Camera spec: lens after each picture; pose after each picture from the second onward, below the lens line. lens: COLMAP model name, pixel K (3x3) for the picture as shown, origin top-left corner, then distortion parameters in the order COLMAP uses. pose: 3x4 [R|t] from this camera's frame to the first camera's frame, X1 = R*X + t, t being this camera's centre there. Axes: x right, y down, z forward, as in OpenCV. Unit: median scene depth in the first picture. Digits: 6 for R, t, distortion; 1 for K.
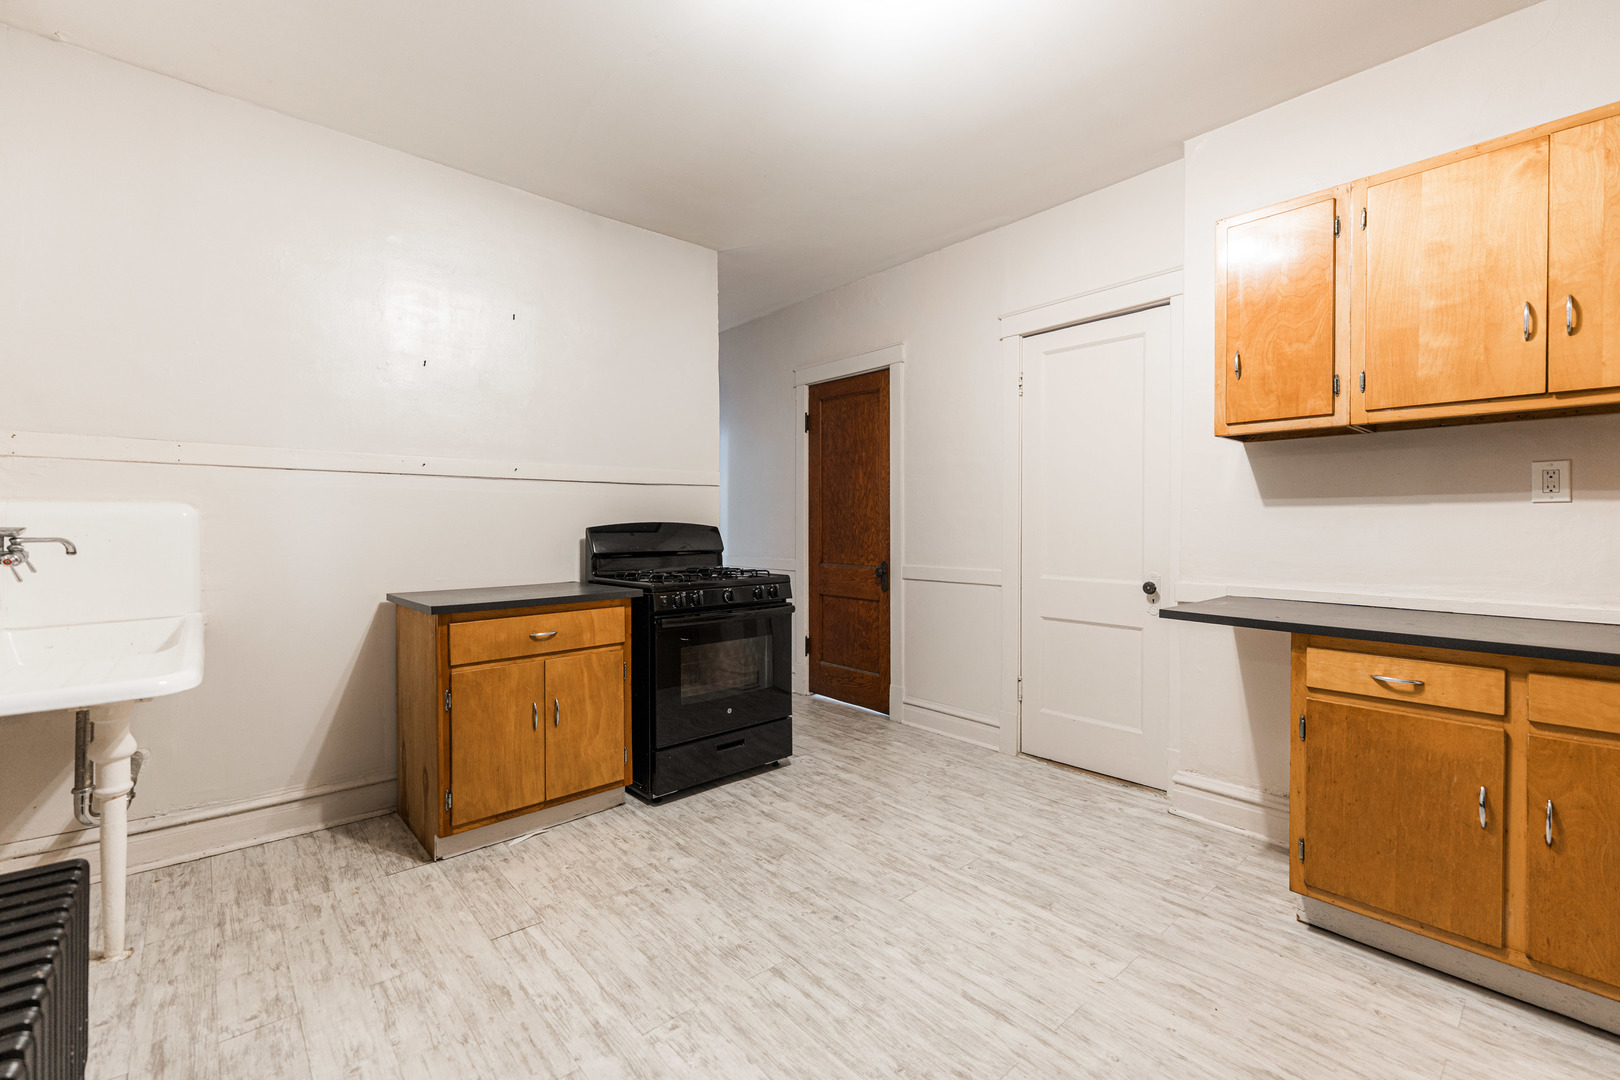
lens RADIAL K [[695.0, 0, 809.2], [0, 695.0, 528.4], [0, 0, 1]] dist [0.001900, -0.000278]
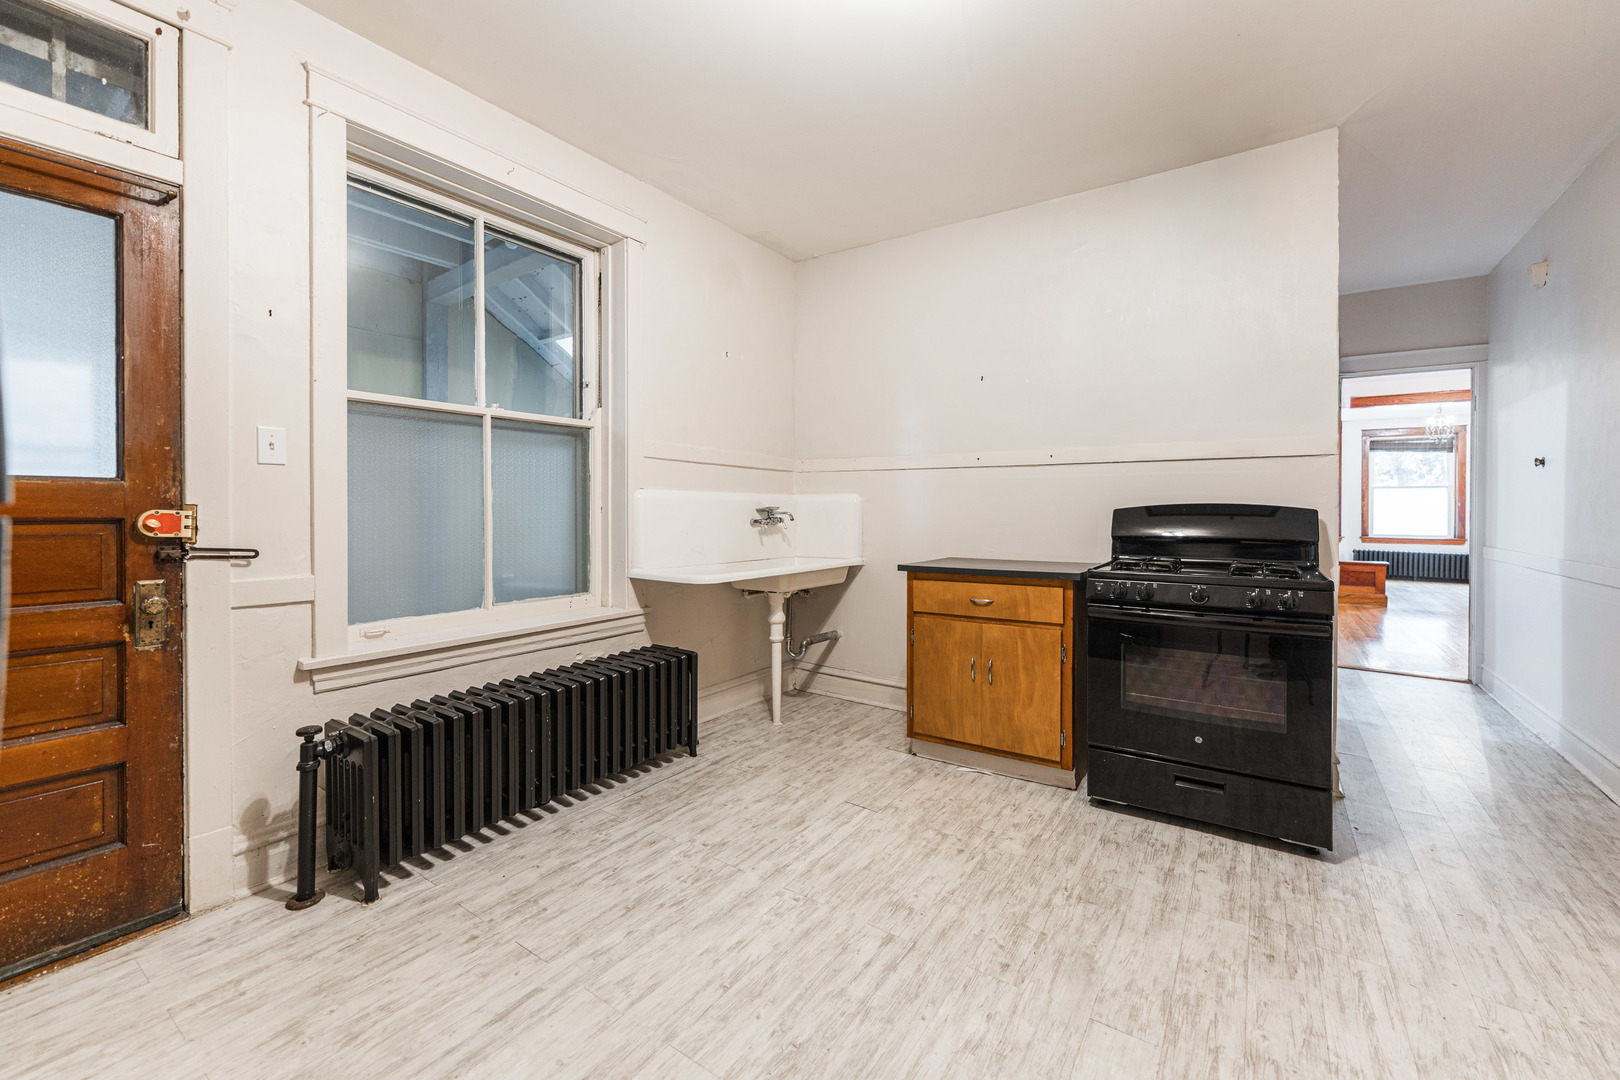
lens RADIAL K [[657.6, 0, 800.0], [0, 657.6, 515.1], [0, 0, 1]] dist [0.002437, 0.000044]
pose [[0.236081, 0.011305, -0.971668, 0.613051], [-0.009563, 0.999911, 0.009310, 0.003259], [0.971686, 0.007094, 0.236168, 0.455929]]
